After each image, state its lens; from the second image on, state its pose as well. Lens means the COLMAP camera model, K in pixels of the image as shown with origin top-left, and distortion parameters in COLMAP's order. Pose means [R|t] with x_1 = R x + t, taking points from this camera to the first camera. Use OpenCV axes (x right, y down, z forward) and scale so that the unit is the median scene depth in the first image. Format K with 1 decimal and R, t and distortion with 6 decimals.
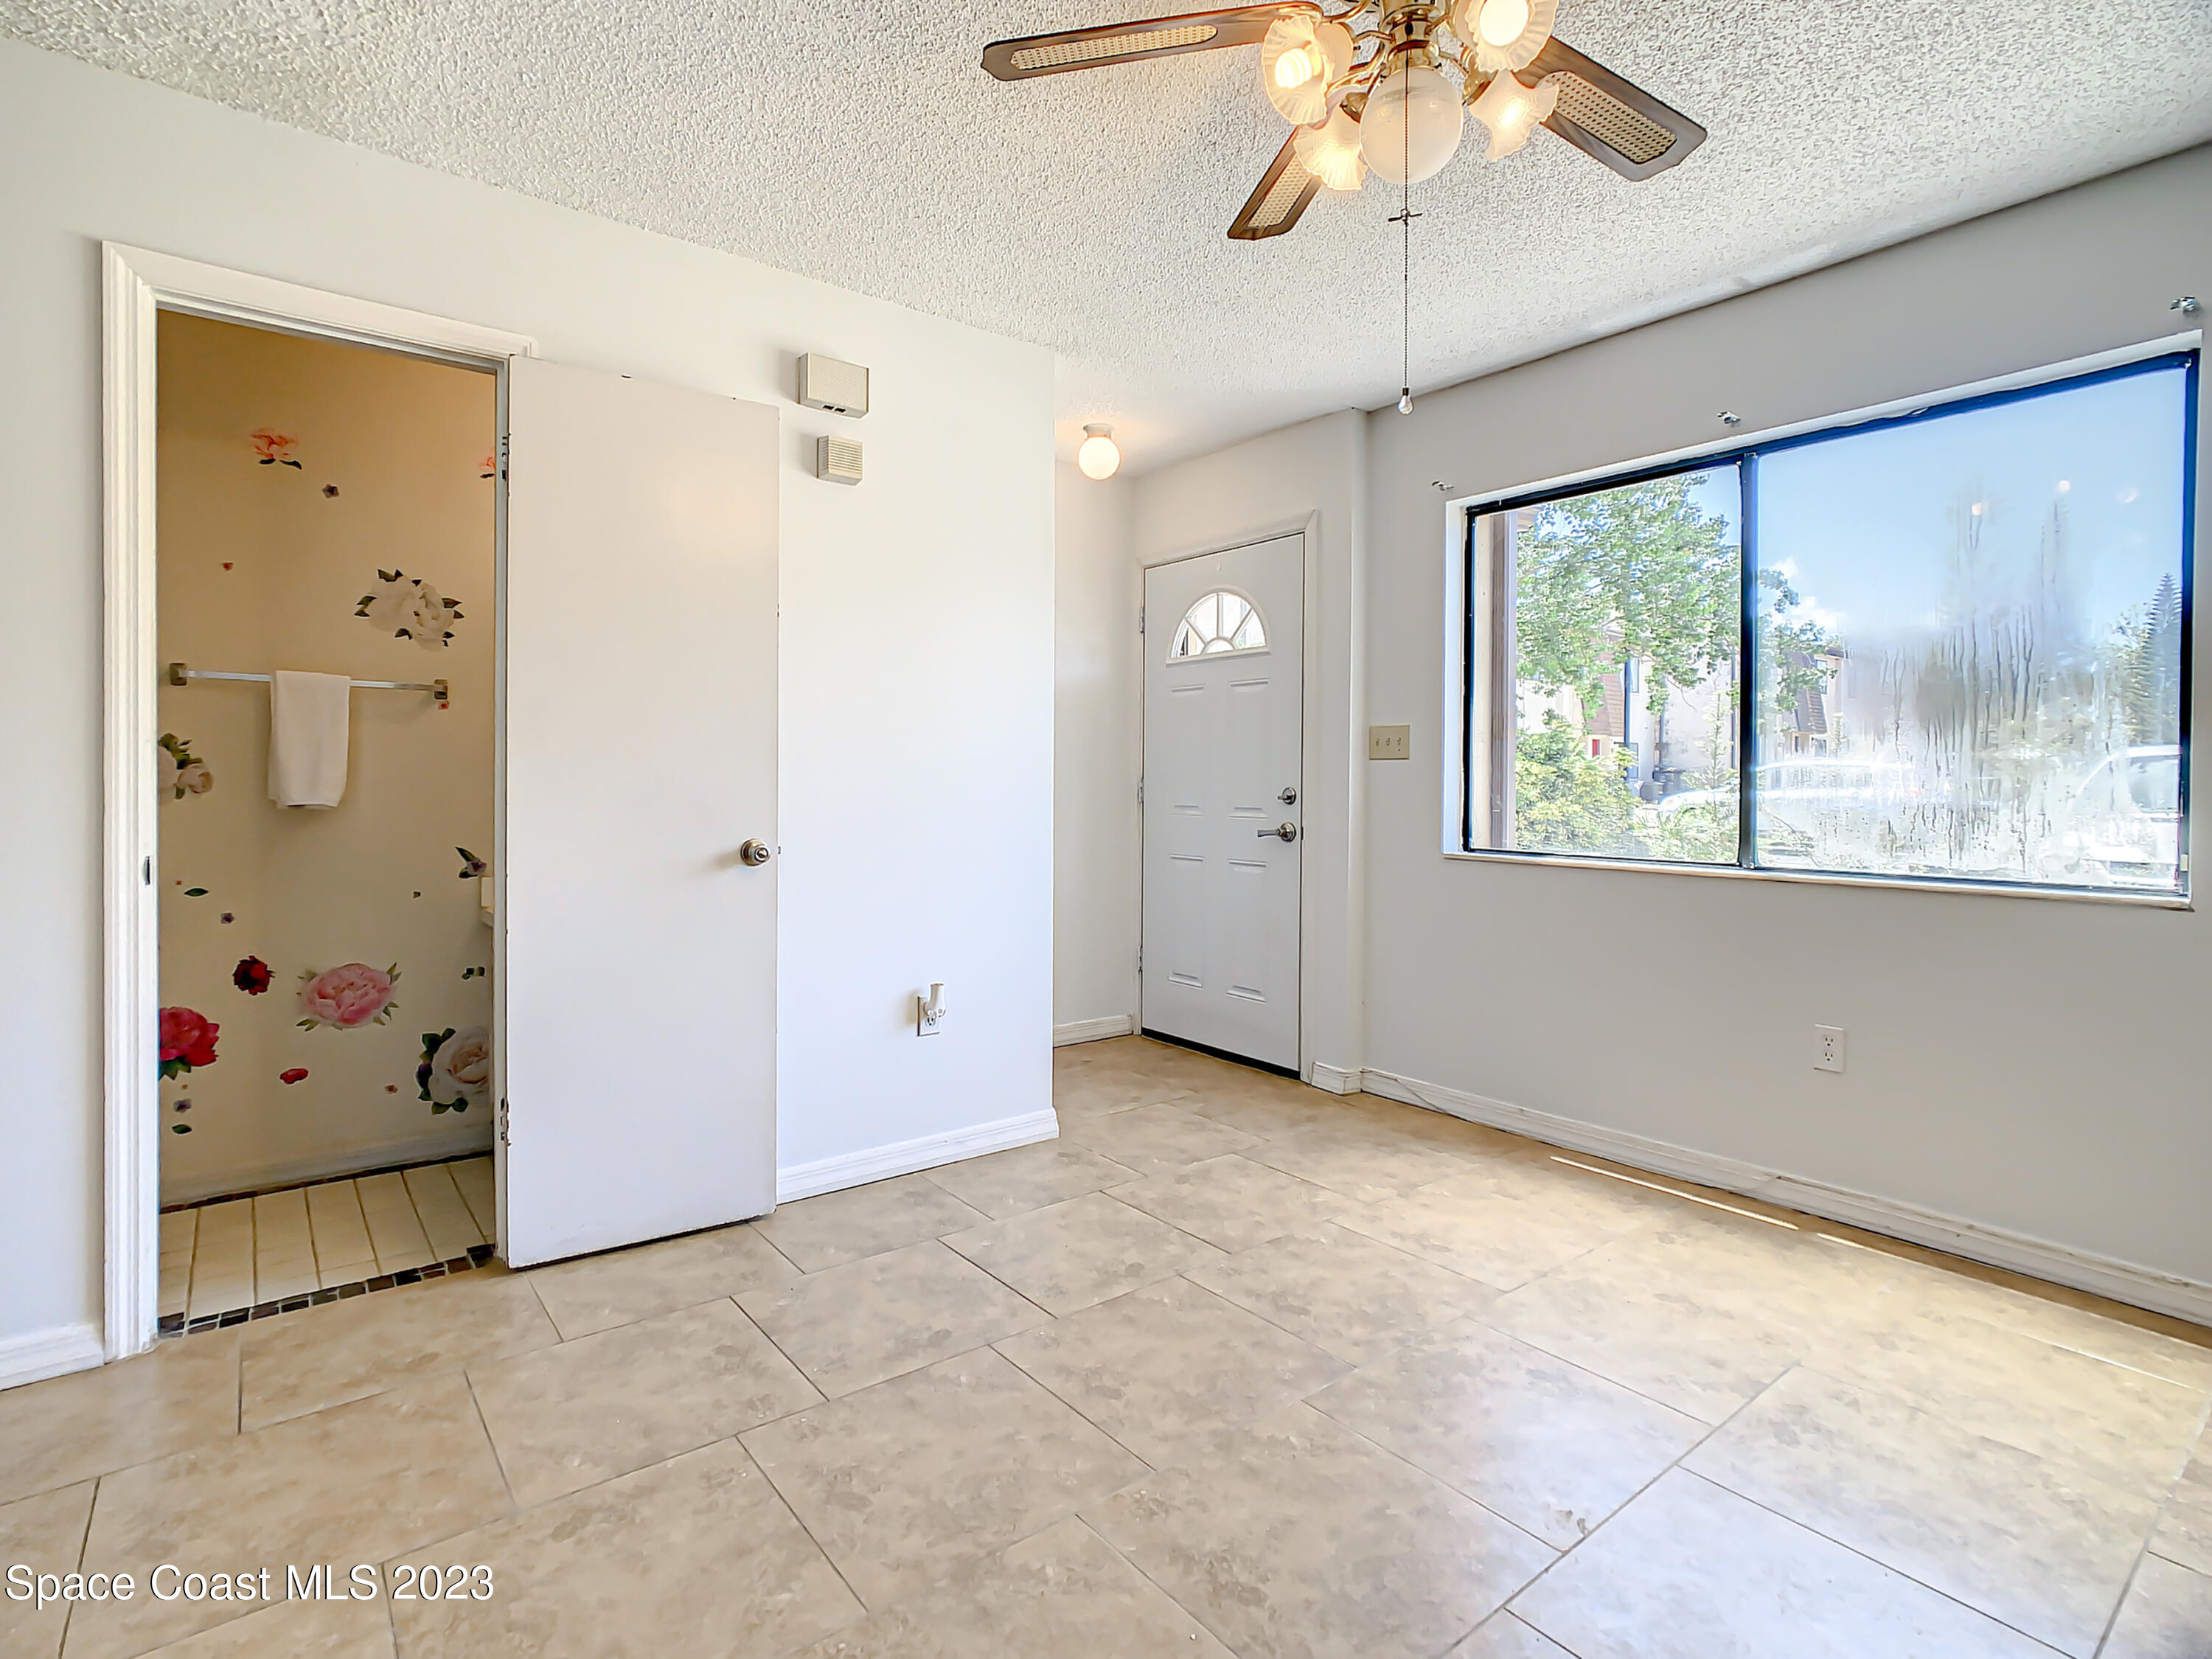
lens RADIAL K [[1101.1, 0, 1079.4], [0, 1101.1, 797.6], [0, 0, 1]] dist [-0.000845, 0.000510]
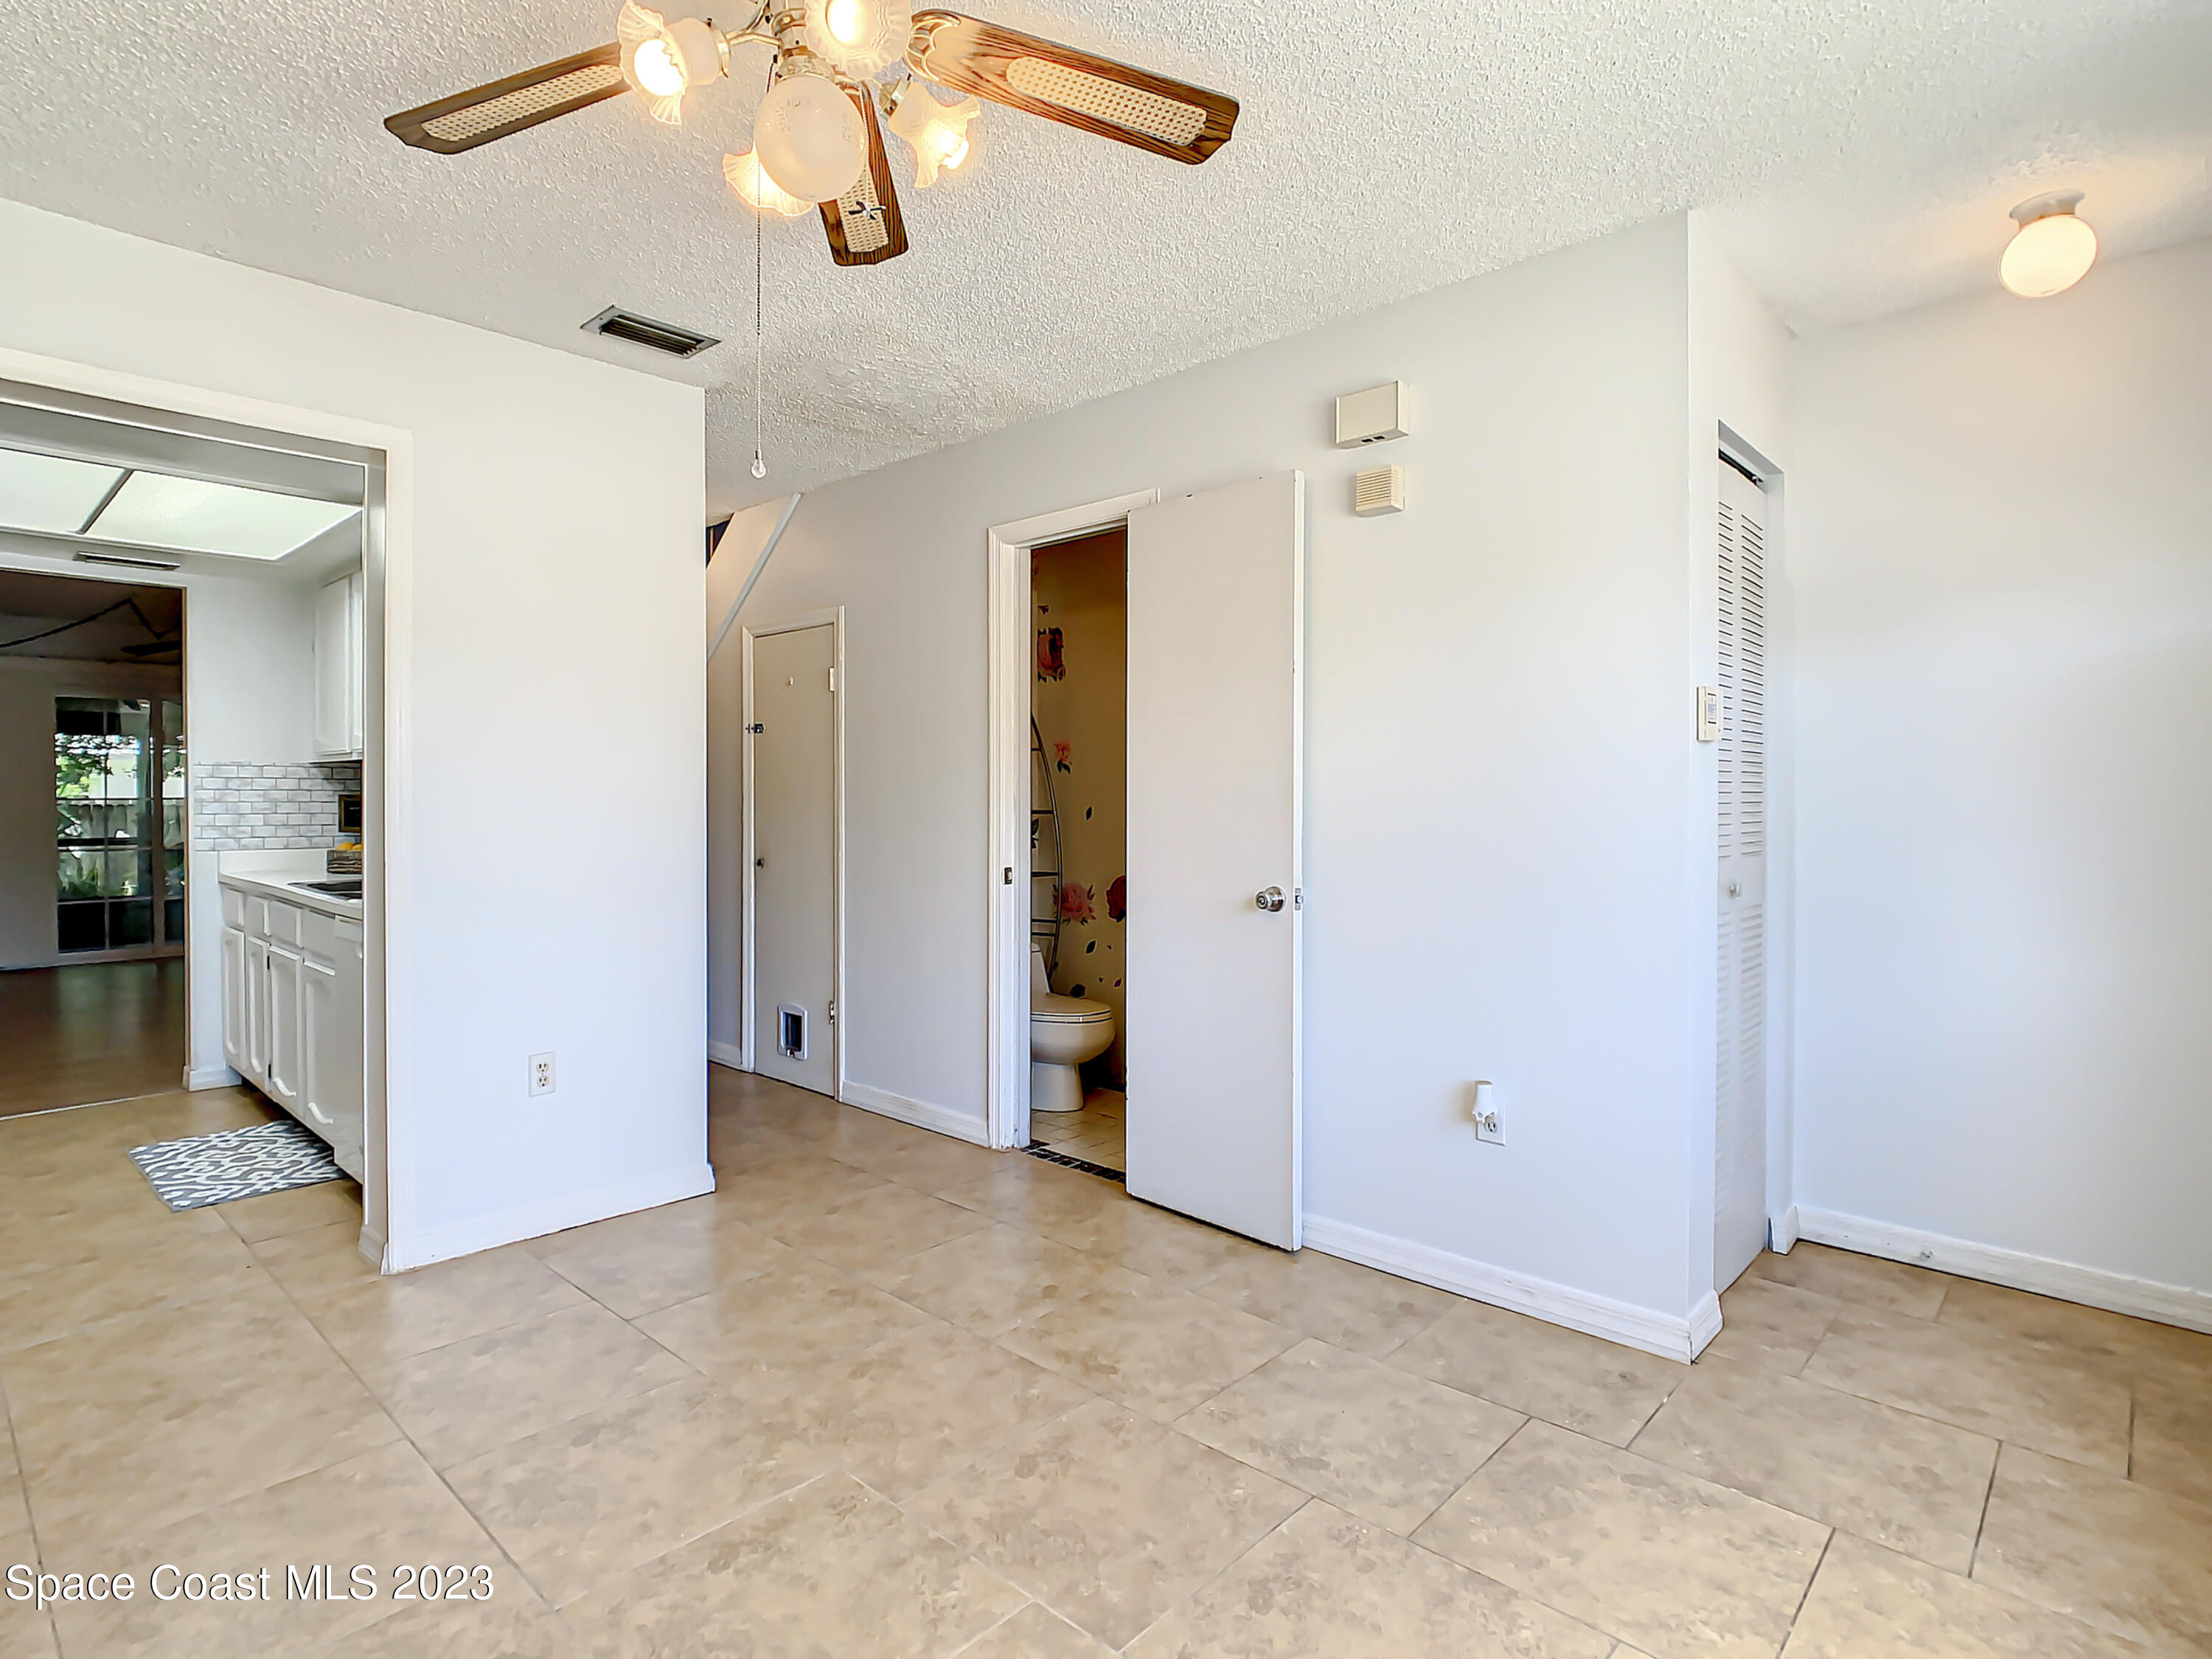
lens RADIAL K [[1163.5, 0, 1097.0], [0, 1163.5, 815.8], [0, 0, 1]] dist [-0.002055, 0.001627]
pose [[0.165783, 0.012565, -0.986082, 0.863973], [-0.010983, 0.999880, 0.010894, -0.046076], [0.986101, 0.009024, 0.165901, 0.722112]]
